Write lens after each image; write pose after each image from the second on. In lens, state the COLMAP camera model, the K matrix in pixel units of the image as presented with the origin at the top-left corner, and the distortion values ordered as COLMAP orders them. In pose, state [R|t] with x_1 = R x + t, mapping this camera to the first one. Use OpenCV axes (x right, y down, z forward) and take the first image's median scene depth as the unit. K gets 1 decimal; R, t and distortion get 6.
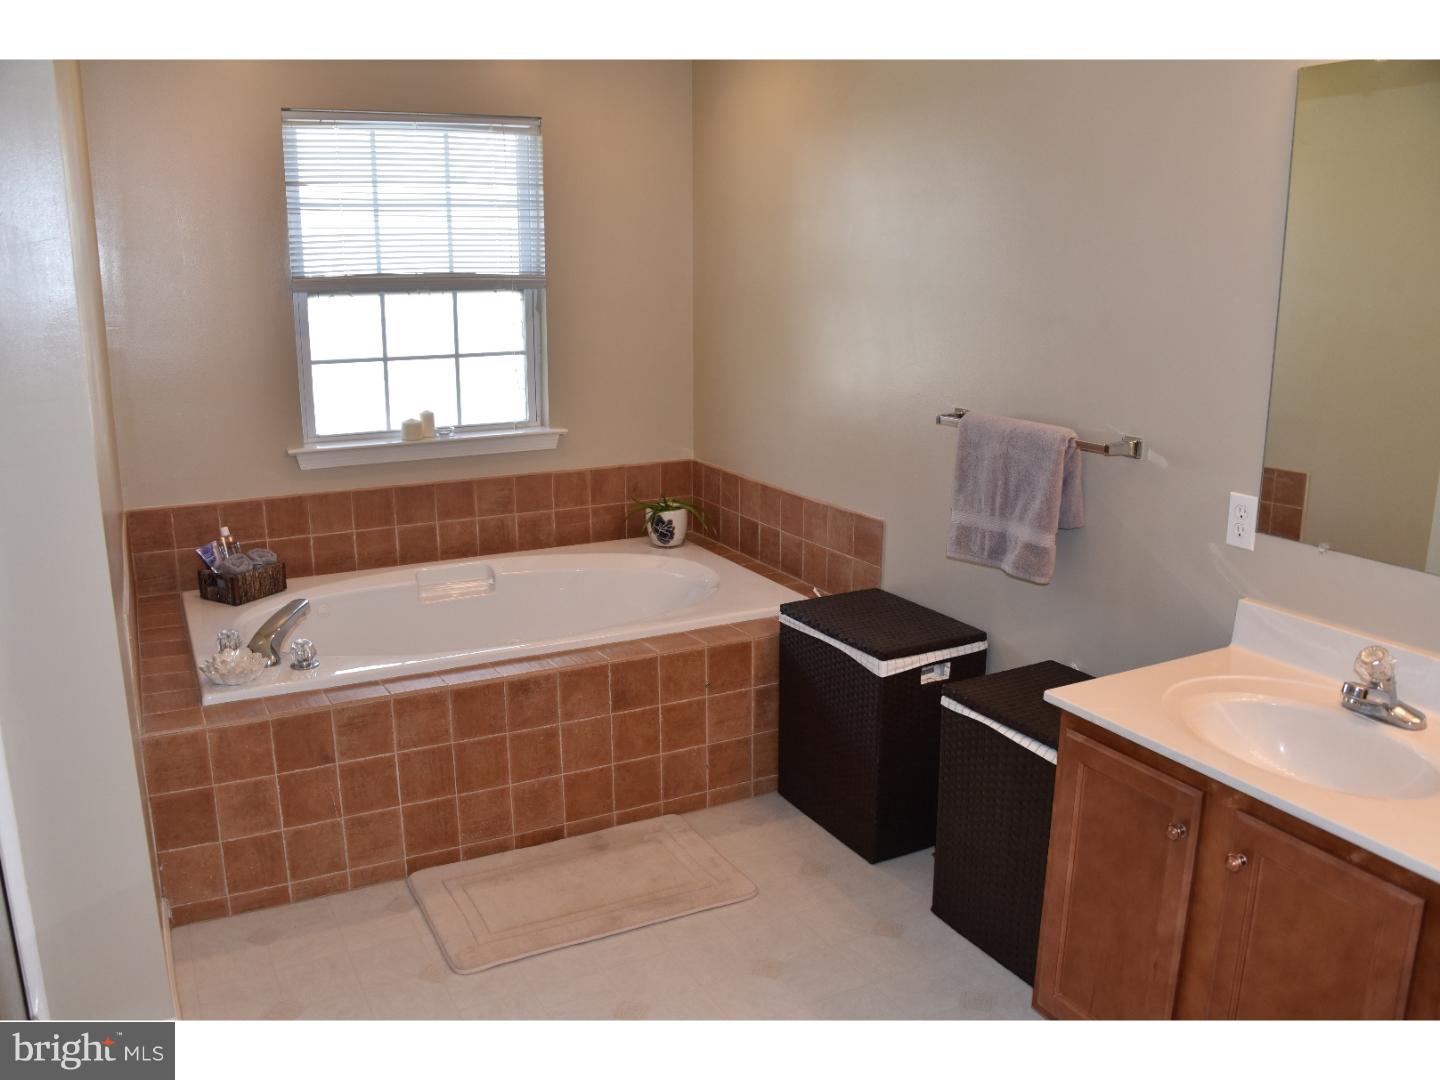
lens RADIAL K [[1165.9, 0, 708.9], [0, 1165.9, 544.4], [0, 0, 1]] dist [-0.132658, 0.079279]
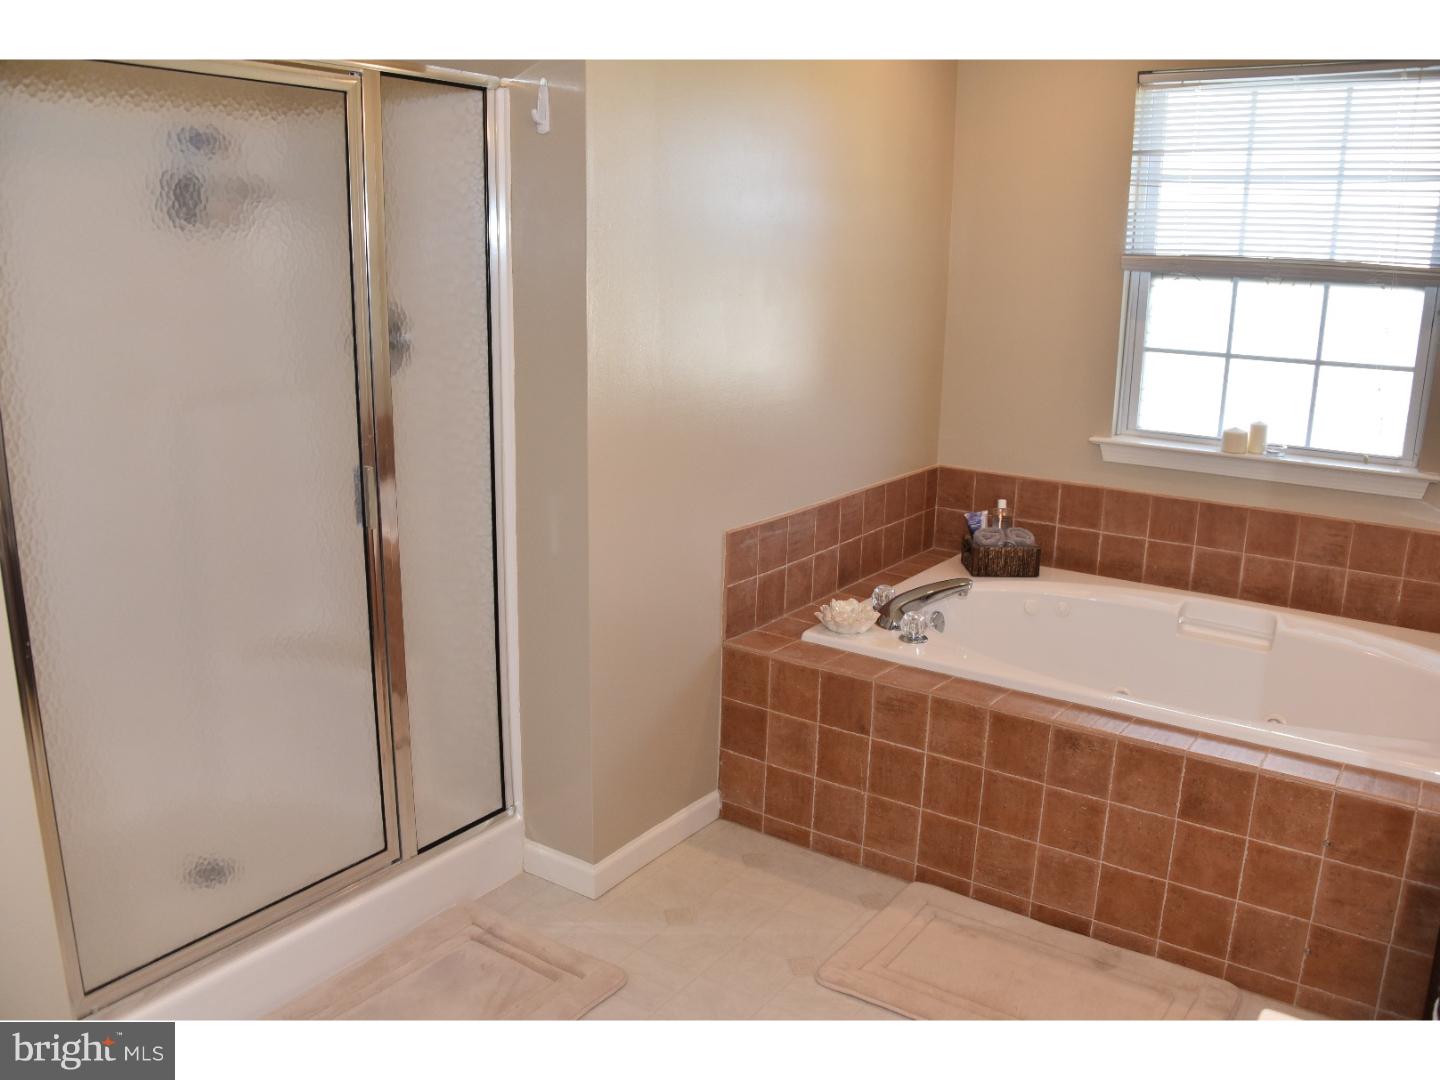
lens RADIAL K [[1165.9, 0, 708.9], [0, 1165.9, 544.4], [0, 0, 1]] dist [-0.132658, 0.079279]
pose [[0.464159, 0.226649, -0.856263, 0.358730], [-0.225747, 0.965054, 0.133074, -0.058735], [0.856502, 0.131531, 0.499103, 0.308183]]
